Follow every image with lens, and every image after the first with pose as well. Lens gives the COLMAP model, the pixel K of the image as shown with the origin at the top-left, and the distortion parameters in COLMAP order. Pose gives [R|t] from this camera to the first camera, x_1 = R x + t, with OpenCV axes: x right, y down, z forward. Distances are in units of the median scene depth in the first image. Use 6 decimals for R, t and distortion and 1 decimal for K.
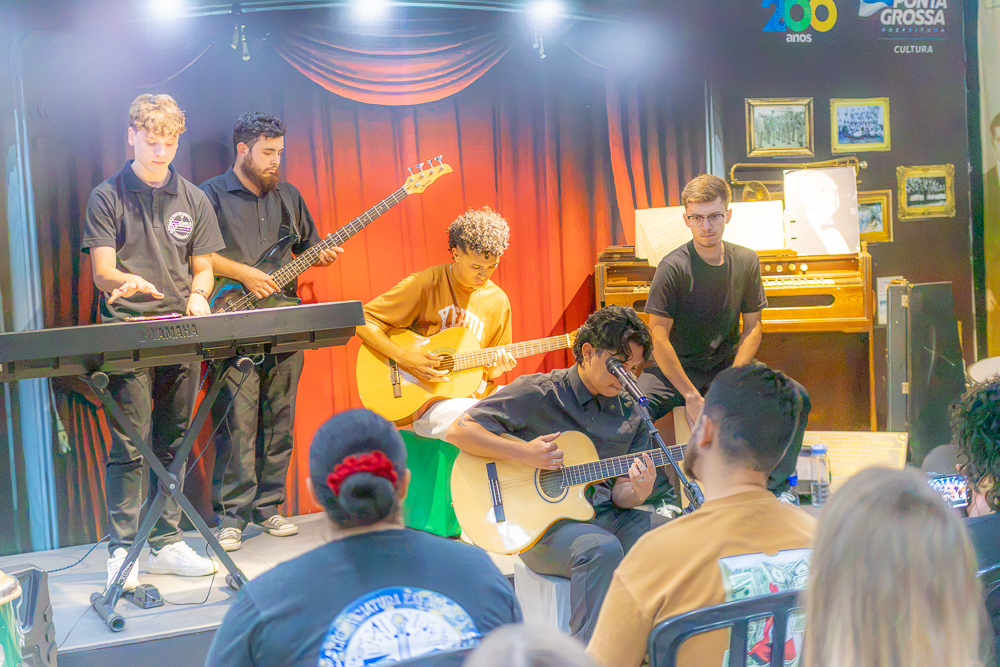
lens RADIAL K [[1537.4, 0, 513.5], [0, 1537.4, 323.8], [0, 0, 1]] dist [0.006977, 0.038373]
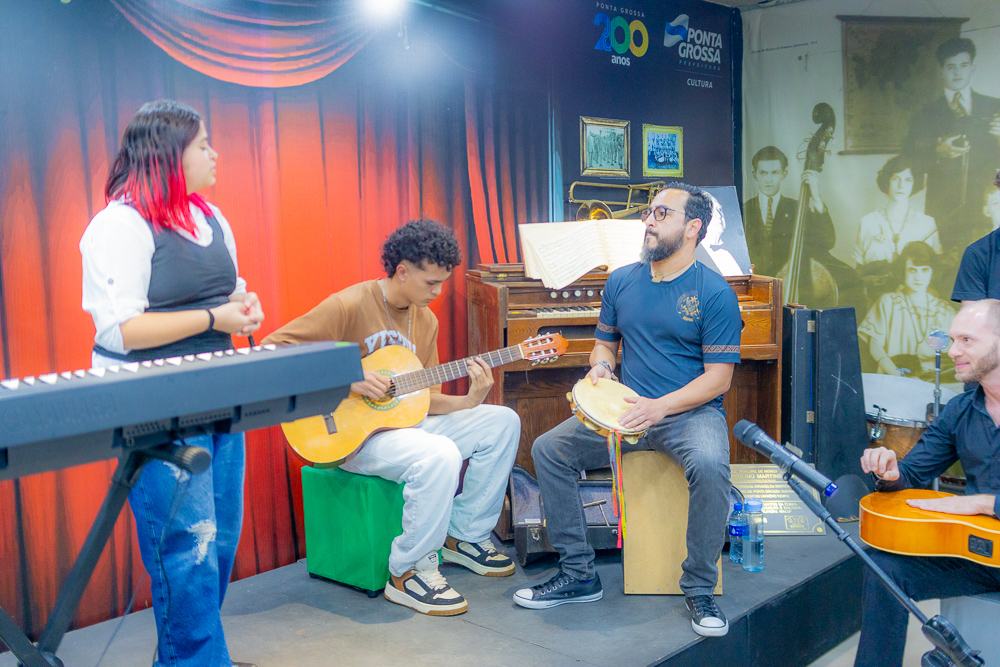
lens RADIAL K [[1057.1, 0, 502.8], [0, 1057.1, 312.7], [0, 0, 1]] dist [0.019553, -0.023699]
pose [[0.930252, -0.001813, 0.366917, -0.141684], [0.004176, 0.999975, -0.005646, -0.017237], [-0.366898, 0.006785, 0.930236, 0.388557]]
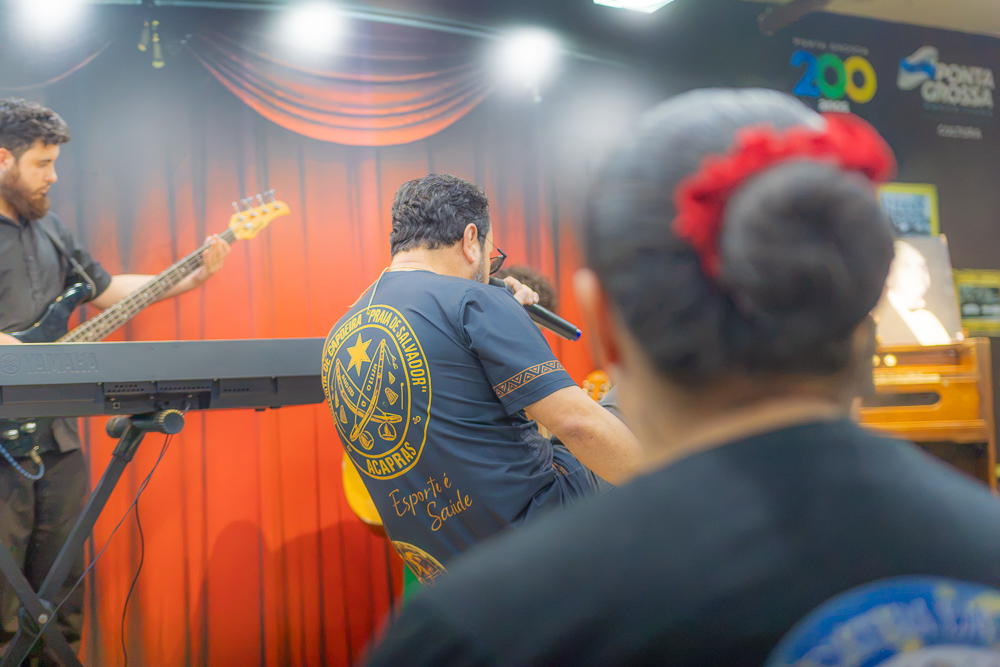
lens RADIAL K [[1539.0, 0, 502.3], [0, 1539.0, 321.0], [0, 0, 1]] dist [-0.013472, 0.108463]
pose [[0.995365, 0.015780, 0.094866, -0.065811], [-0.000406, 0.987127, -0.159936, 0.057887], [-0.096169, 0.159156, 0.982558, 0.234977]]
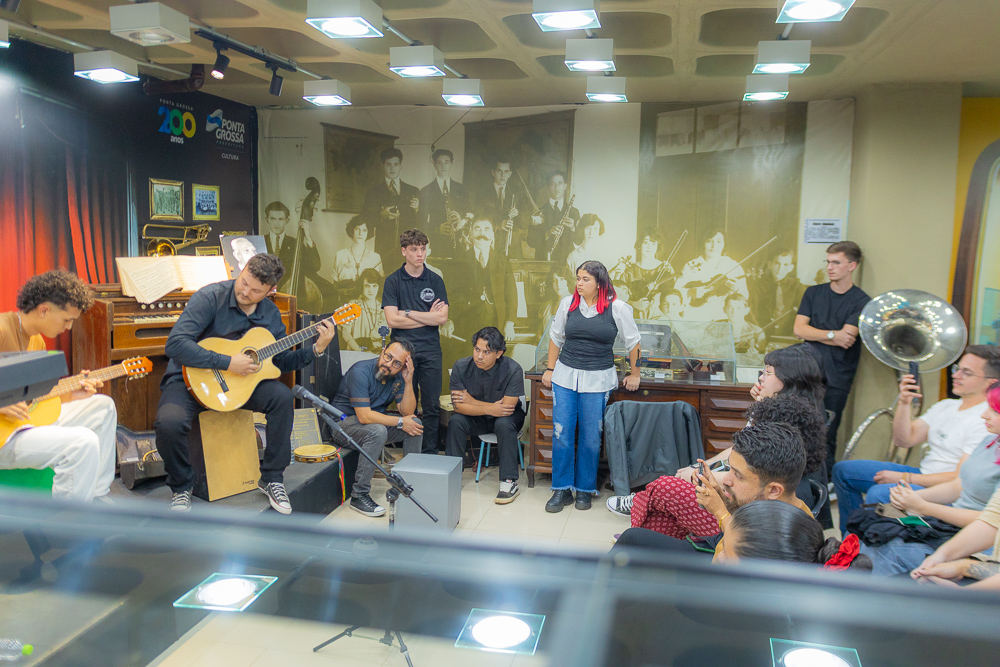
lens RADIAL K [[824.3, 0, 504.2], [0, 824.3, 310.7], [0, 0, 1]] dist [0.037097, -0.002536]
pose [[0.601986, -0.015556, 0.798355, -0.258981], [0.005392, 0.999867, 0.015416, -0.034901], [-0.798488, -0.004975, 0.601990, 0.282729]]
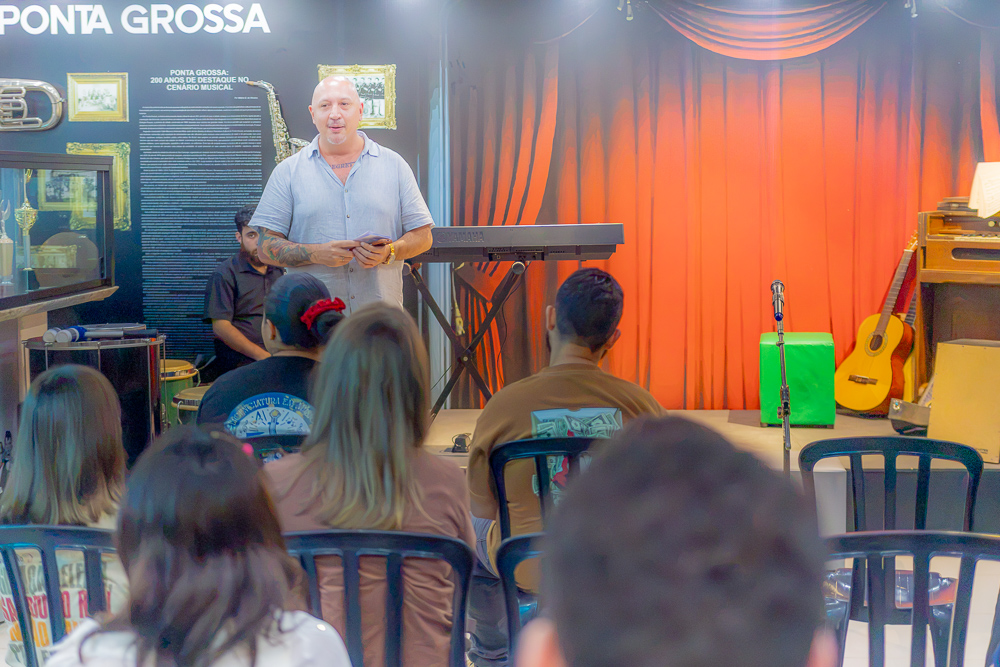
lens RADIAL K [[1539.0, 0, 502.3], [0, 1539.0, 321.0], [0, 0, 1]] dist [-0.013472, 0.108463]
pose [[0.874579, 0.093575, -0.475768, 0.276397], [-0.077920, 0.995572, 0.052574, 0.003347], [0.478581, -0.008908, 0.877998, -0.072128]]
